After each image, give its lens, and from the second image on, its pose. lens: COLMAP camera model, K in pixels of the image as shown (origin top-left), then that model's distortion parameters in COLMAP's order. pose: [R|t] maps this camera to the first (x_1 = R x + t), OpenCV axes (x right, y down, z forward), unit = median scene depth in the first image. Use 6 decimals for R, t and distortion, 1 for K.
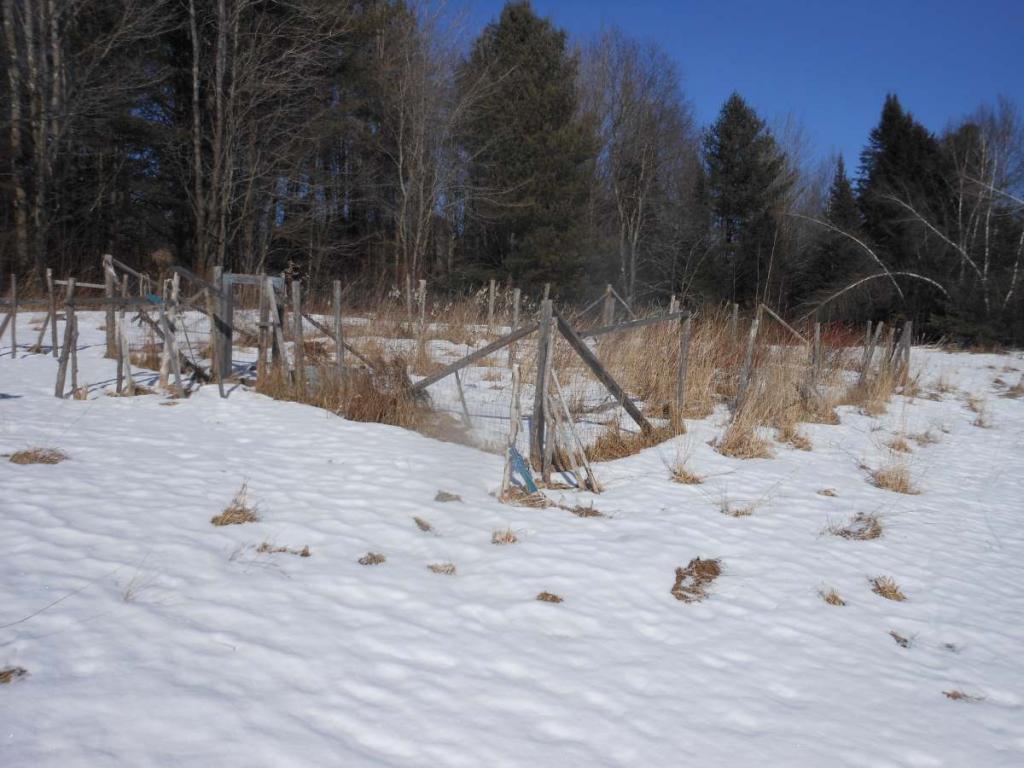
lens RADIAL K [[841.1, 0, 512.0], [0, 841.1, 384.0], [0, 0, 1]] dist [0.002510, 0.003639]
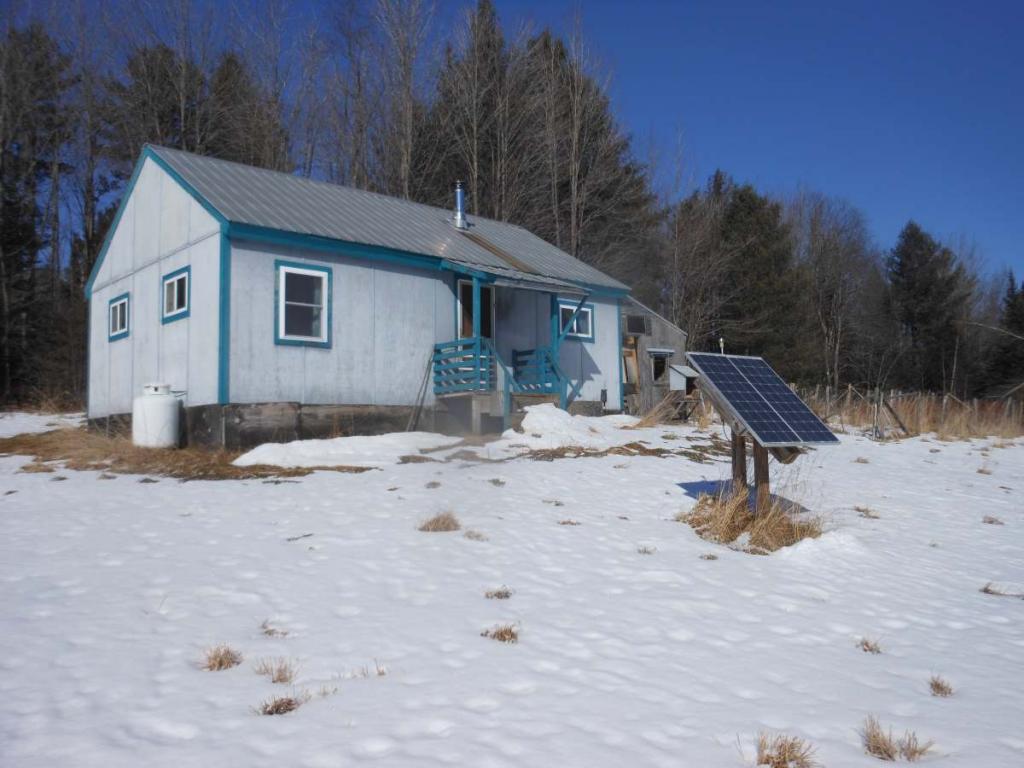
lens RADIAL K [[769.3, 0, 510.9], [0, 769.3, 373.2], [0, 0, 1]] dist [0.001020, -0.071126]
pose [[0.972643, -0.027257, -0.230700, -0.047835], [-0.005086, 0.990356, -0.138450, 0.019109], [0.232249, 0.135835, 0.963125, -0.161857]]
